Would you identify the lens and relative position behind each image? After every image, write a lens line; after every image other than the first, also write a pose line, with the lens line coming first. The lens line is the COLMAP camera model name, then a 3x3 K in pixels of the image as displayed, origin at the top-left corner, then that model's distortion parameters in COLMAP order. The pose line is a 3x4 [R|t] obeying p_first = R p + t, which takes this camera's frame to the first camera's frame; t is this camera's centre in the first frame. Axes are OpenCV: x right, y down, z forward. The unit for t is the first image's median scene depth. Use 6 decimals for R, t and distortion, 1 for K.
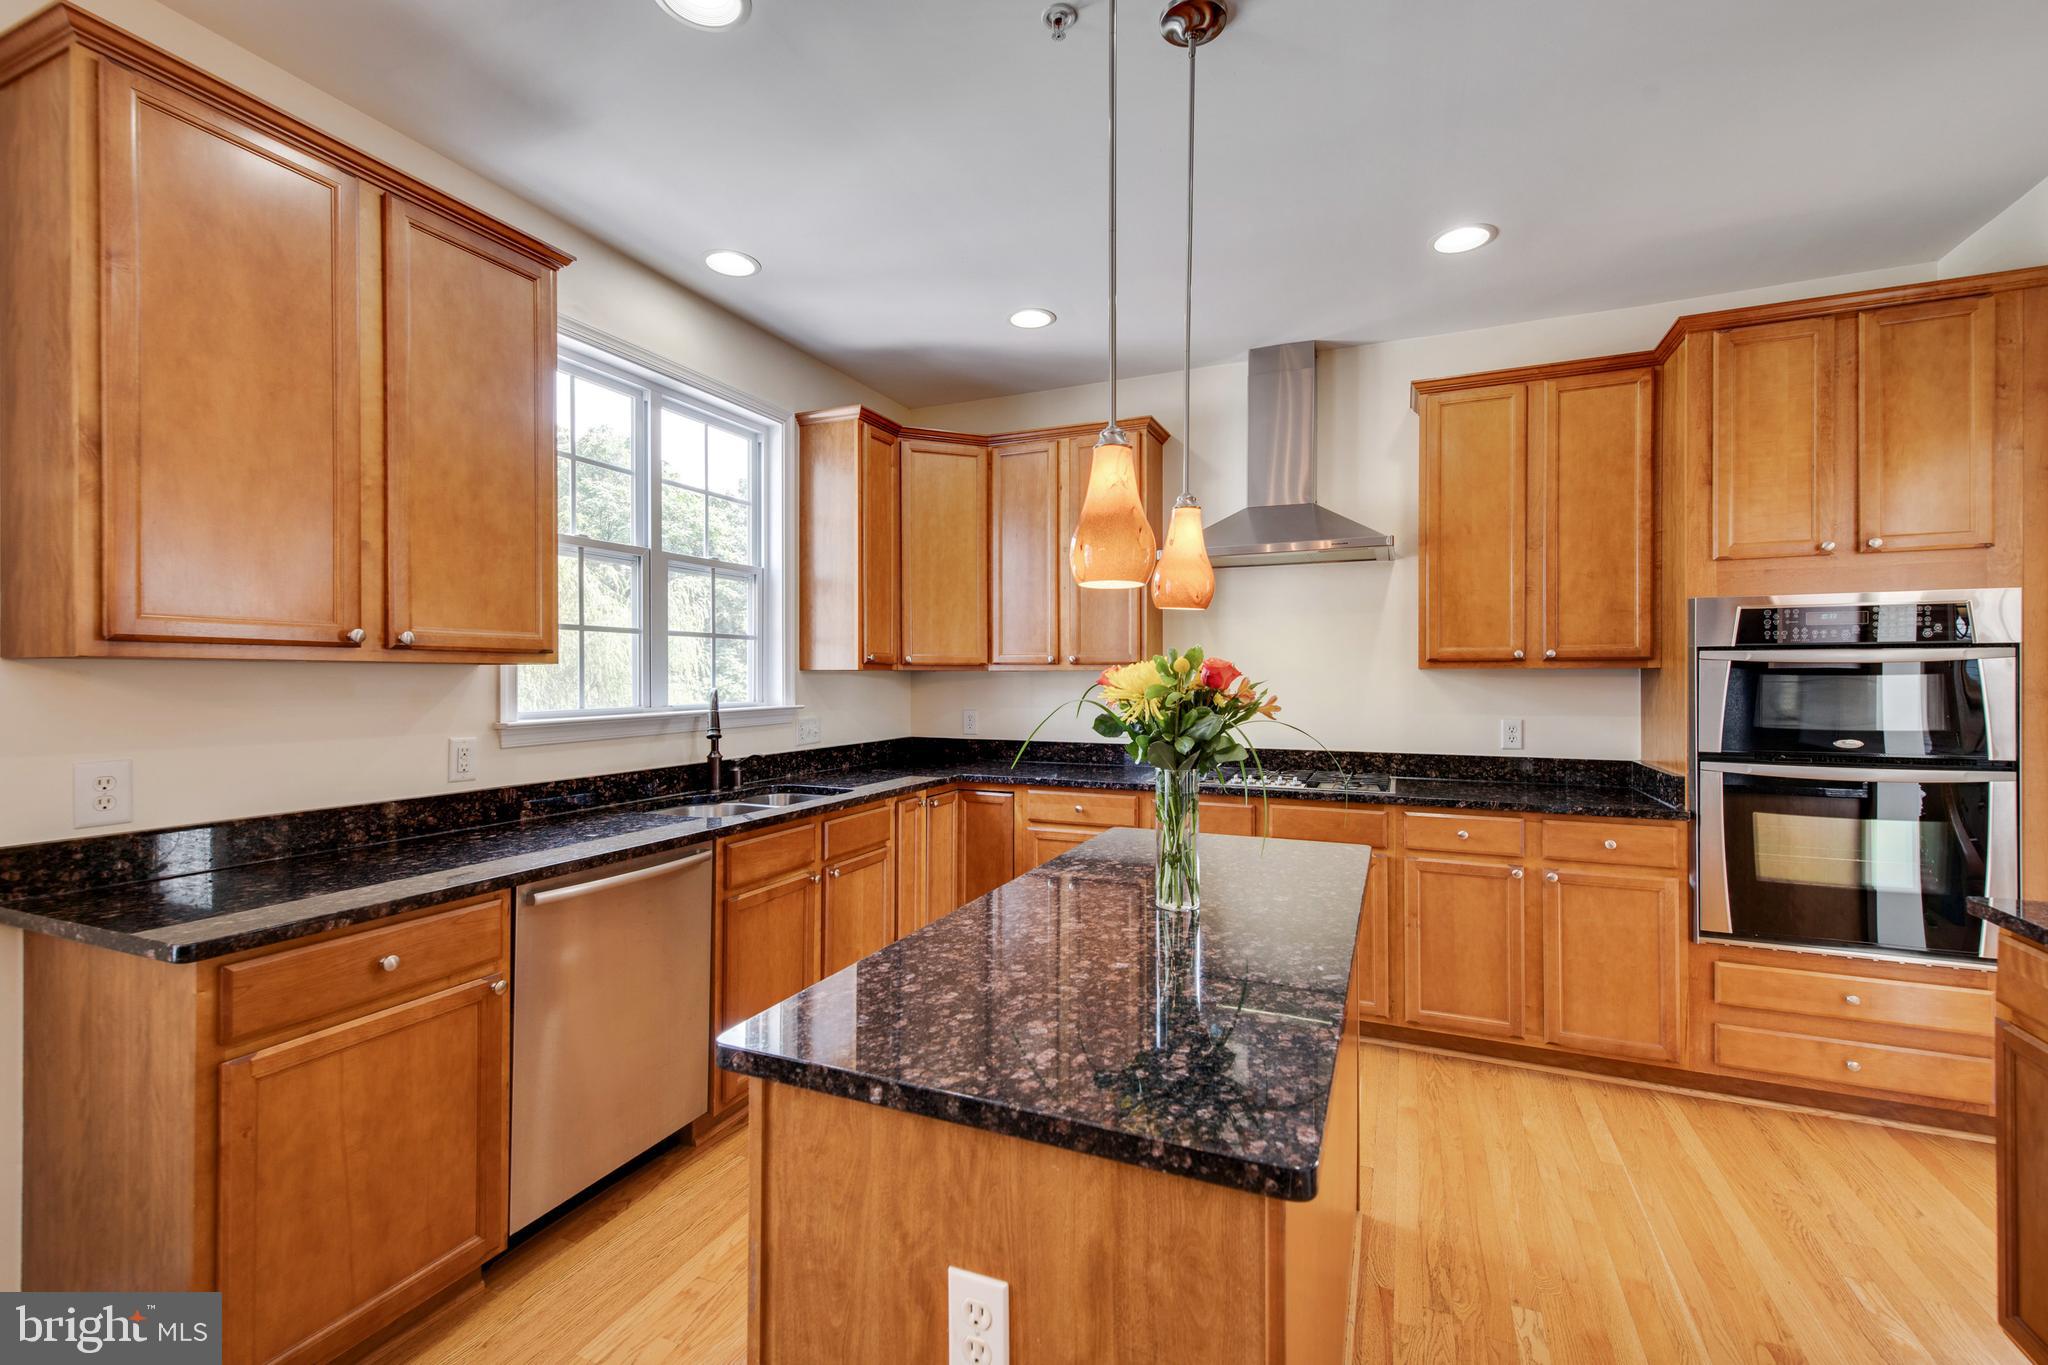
lens RADIAL K [[857.2, 0, 1018.7], [0, 857.2, 676.7], [0, 0, 1]] dist [0.001145, 0.000097]
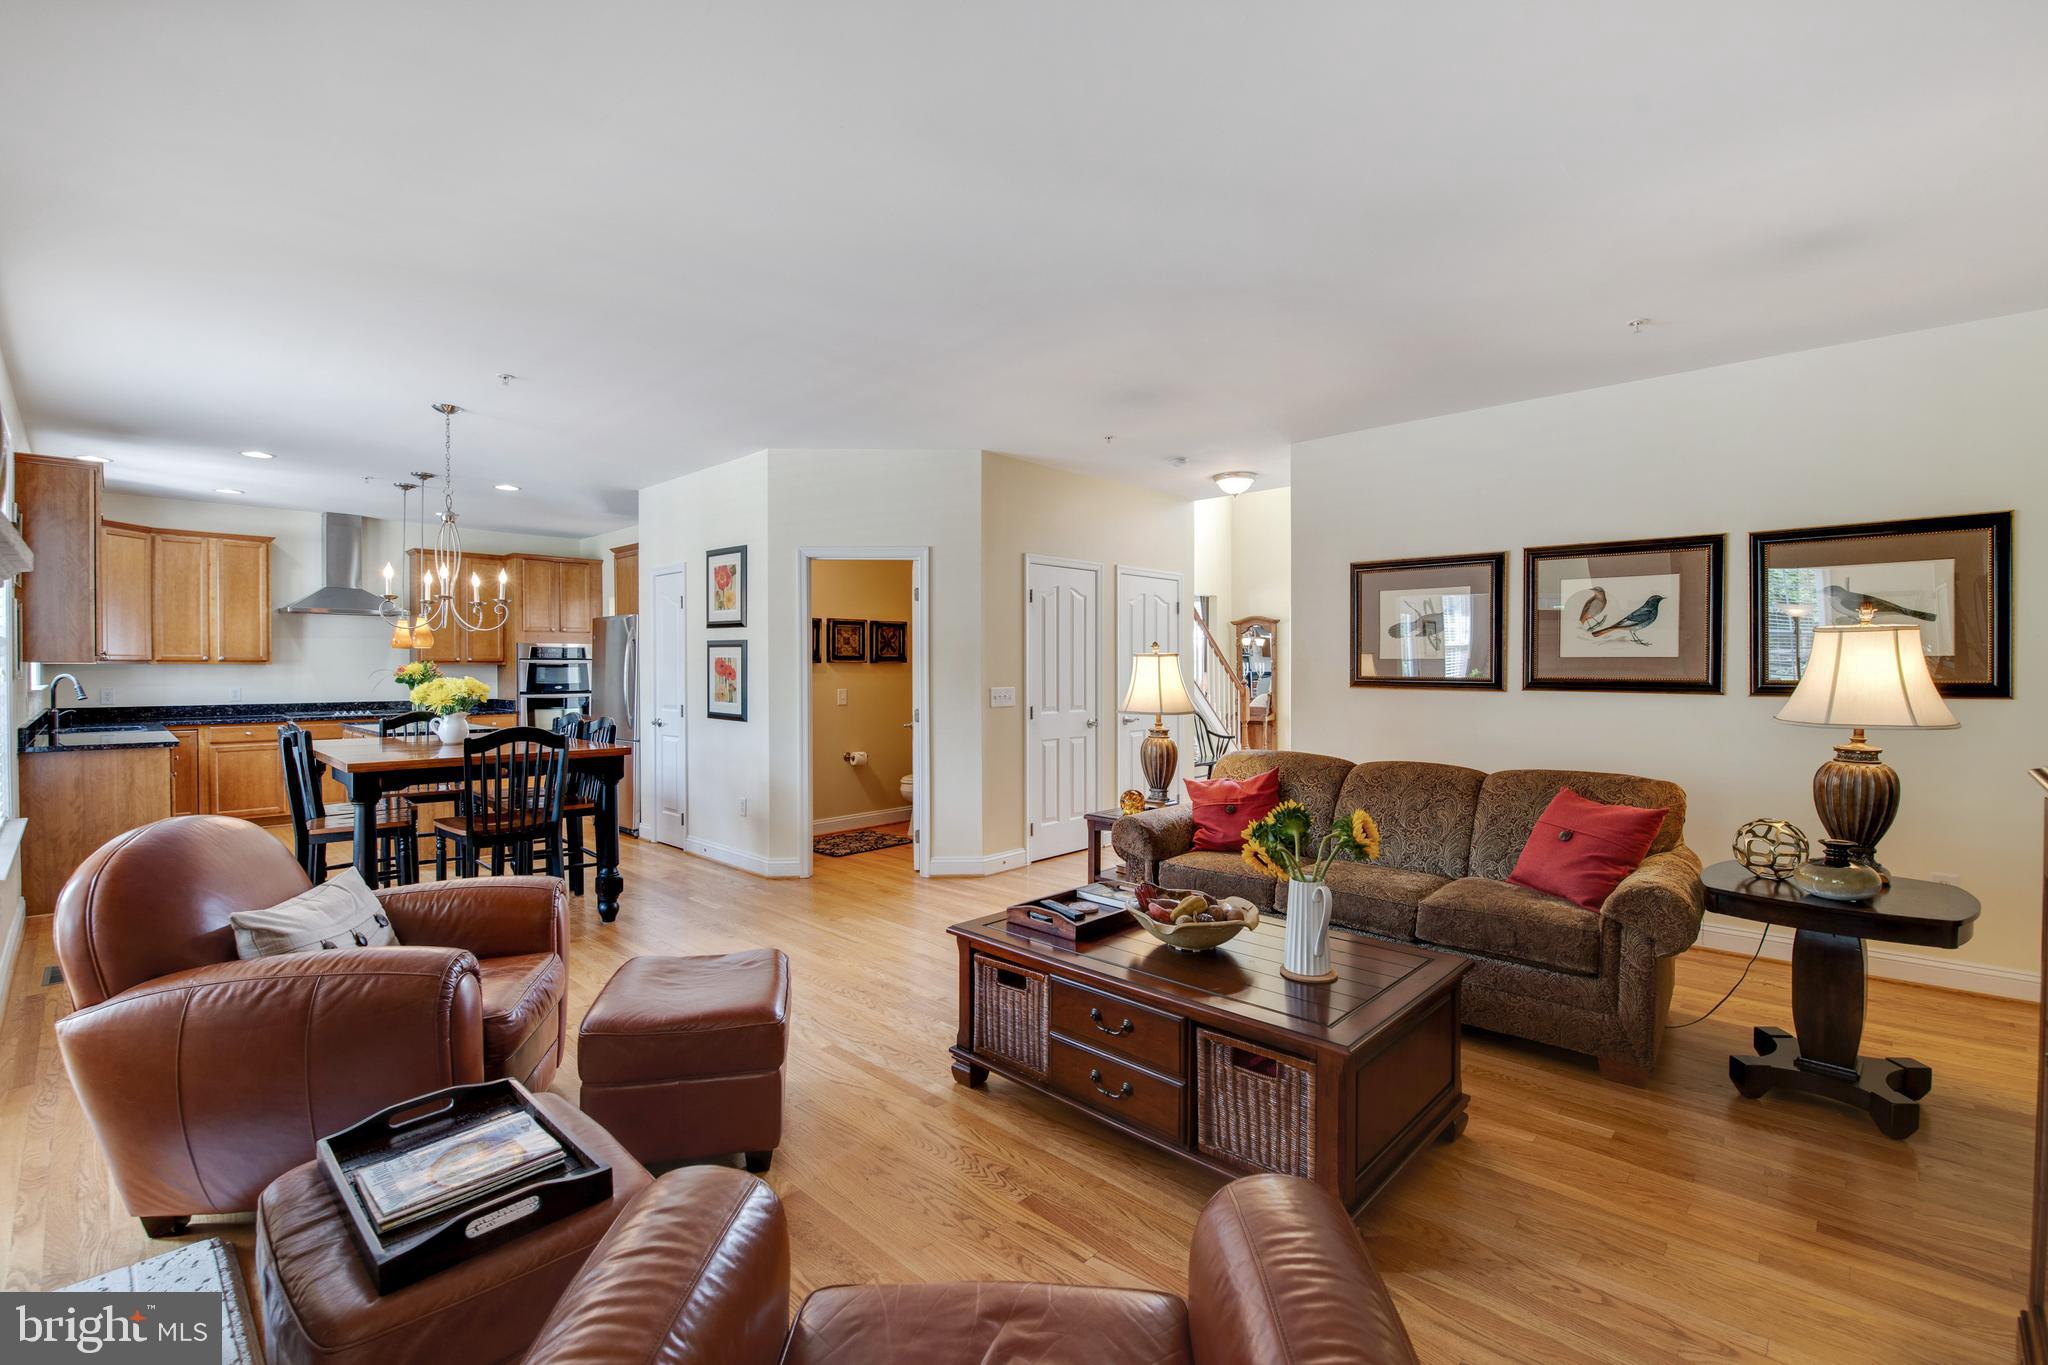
lens RADIAL K [[893.0, 0, 1023.5], [0, 893.0, 675.1], [0, 0, 1]] dist [0.000480, -0.008509]
pose [[0.340589, -0.006231, 0.940192, -1.441774], [-0.001676, 0.999972, 0.007235, -0.001787], [-0.940211, -0.004040, 0.340569, -1.615723]]
